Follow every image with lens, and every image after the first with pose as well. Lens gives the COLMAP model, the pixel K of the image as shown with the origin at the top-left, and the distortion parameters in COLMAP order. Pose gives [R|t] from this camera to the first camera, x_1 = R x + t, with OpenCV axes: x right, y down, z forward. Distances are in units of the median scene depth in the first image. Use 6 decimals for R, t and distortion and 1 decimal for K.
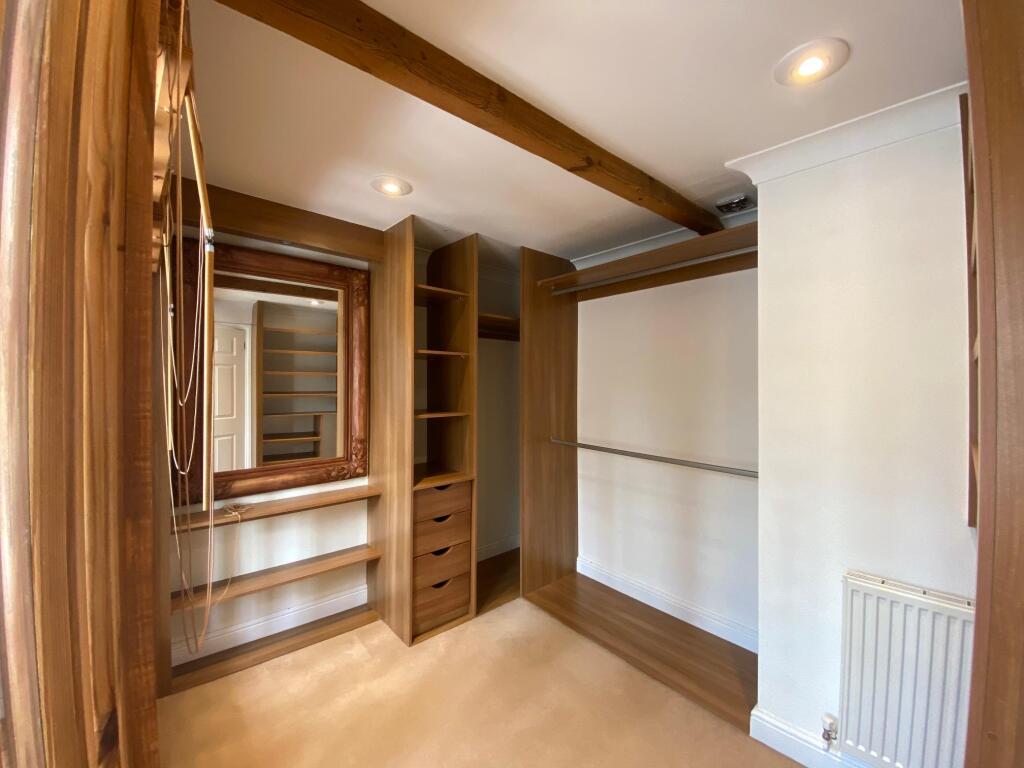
lens RADIAL K [[415.0, 0, 512.0], [0, 415.0, 384.0], [0, 0, 1]] dist [0.023044, -0.020444]
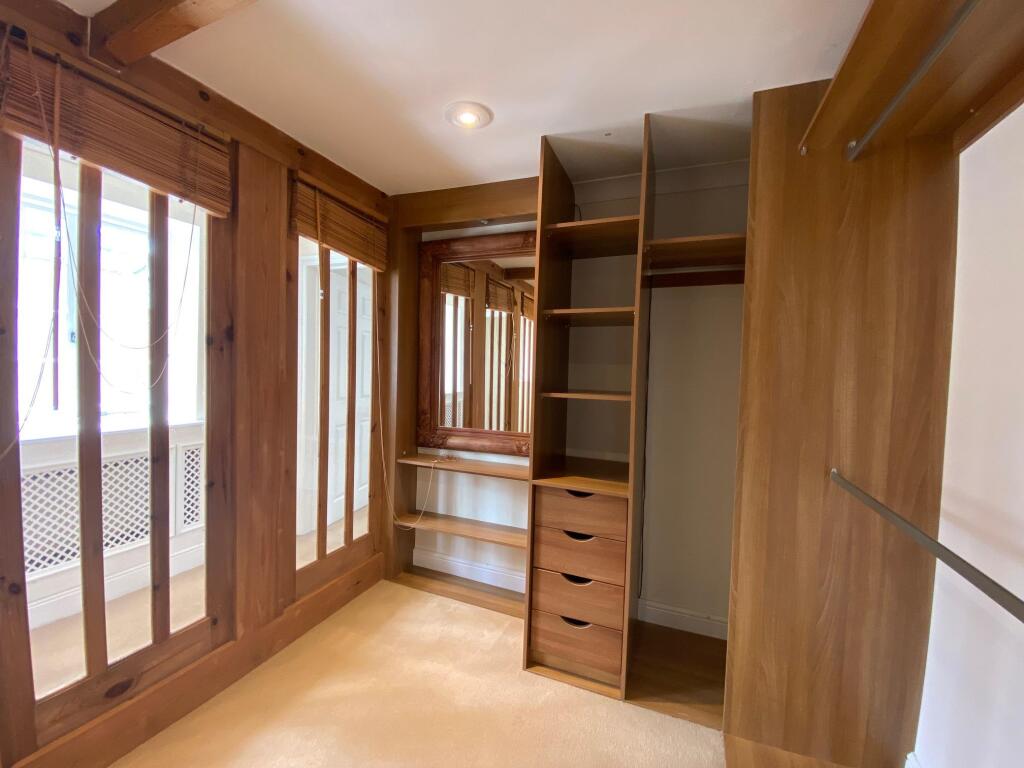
lens RADIAL K [[415.0, 0, 512.0], [0, 415.0, 384.0], [0, 0, 1]] dist [0.023044, -0.020444]
pose [[0.455908, 0.046856, -0.888793, 0.439639], [-0.026650, 0.998884, 0.038990, 0.028808], [0.889628, 0.005911, 0.456648, 0.575217]]
